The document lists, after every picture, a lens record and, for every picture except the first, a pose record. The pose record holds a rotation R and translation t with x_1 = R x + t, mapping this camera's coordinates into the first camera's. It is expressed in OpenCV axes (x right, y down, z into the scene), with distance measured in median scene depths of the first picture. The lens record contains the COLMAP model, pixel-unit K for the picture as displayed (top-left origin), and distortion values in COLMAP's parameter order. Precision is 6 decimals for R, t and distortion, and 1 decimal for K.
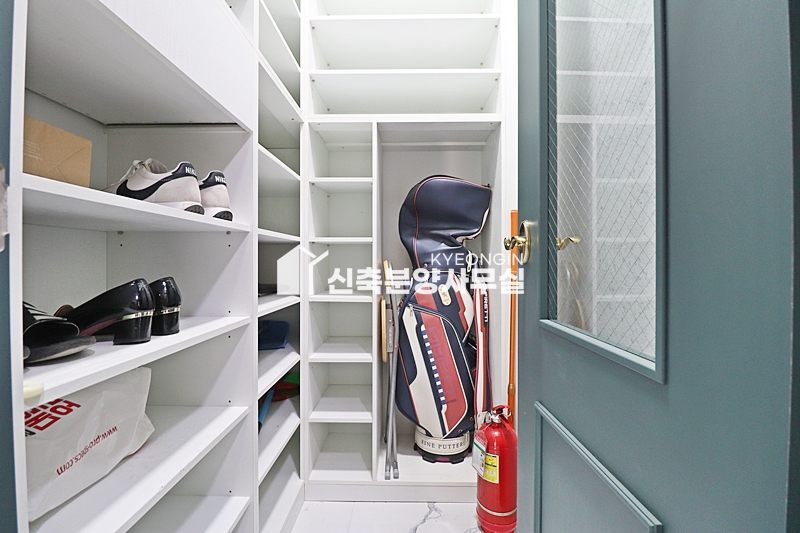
lens RADIAL K [[375.1, 0, 397.4], [0, 375.1, 258.3], [0, 0, 1]] dist [-0.014632, -0.001966]
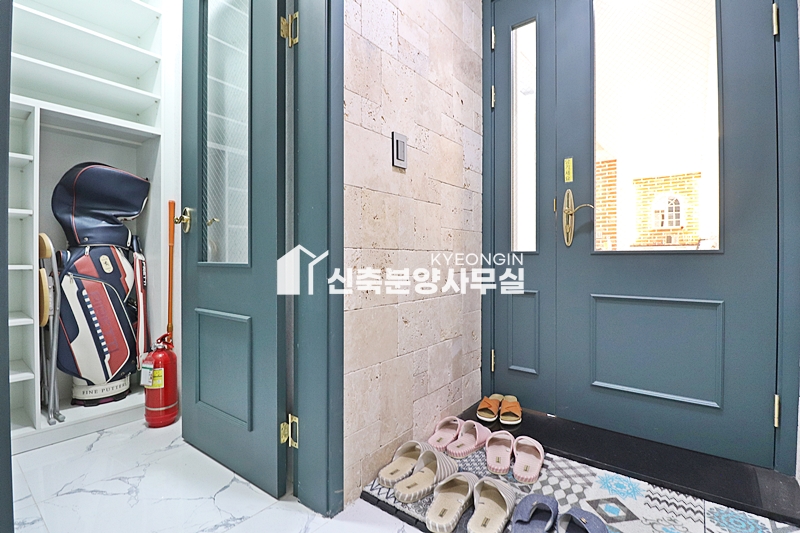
lens RADIAL K [[375.1, 0, 395.4], [0, 375.1, 259.5], [0, 0, 1]] dist [-0.014632, -0.001966]
pose [[0.614096, -0.004071, 0.789221, -0.247955], [-0.003052, 0.999967, 0.007533, 0.071232], [-0.789226, -0.007035, 0.614063, -0.469124]]
